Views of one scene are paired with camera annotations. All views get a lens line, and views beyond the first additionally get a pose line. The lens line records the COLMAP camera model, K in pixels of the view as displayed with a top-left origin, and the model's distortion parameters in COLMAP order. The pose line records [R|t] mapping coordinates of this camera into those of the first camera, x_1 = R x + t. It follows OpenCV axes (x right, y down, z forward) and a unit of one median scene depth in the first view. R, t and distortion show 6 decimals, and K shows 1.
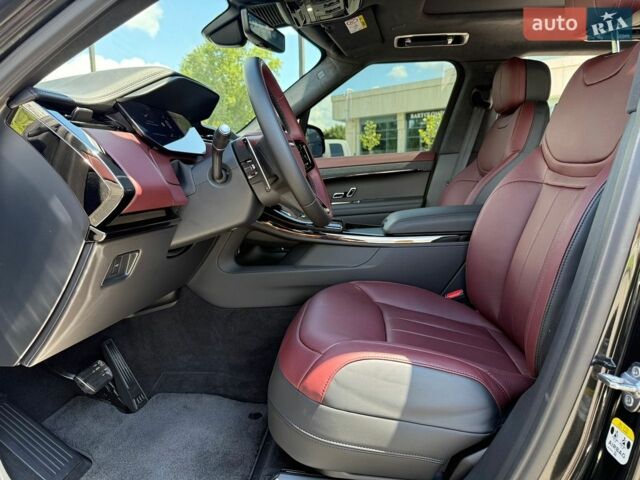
lens RADIAL K [[470.8, 0, 323.1], [0, 470.8, 257.5], [0, 0, 1]] dist [0.003937, -0.000716]
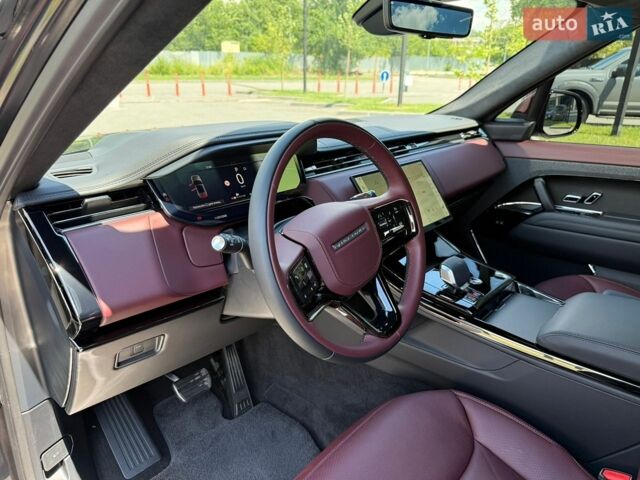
lens RADIAL K [[470.8, 0, 323.1], [0, 470.8, 257.5], [0, 0, 1]] dist [0.003937, -0.000716]
pose [[0.806785, 0.261434, -0.529858, 0.237243], [-0.136491, 0.954990, 0.263370, -0.333410], [0.574863, -0.140162, 0.806155, 0.330887]]
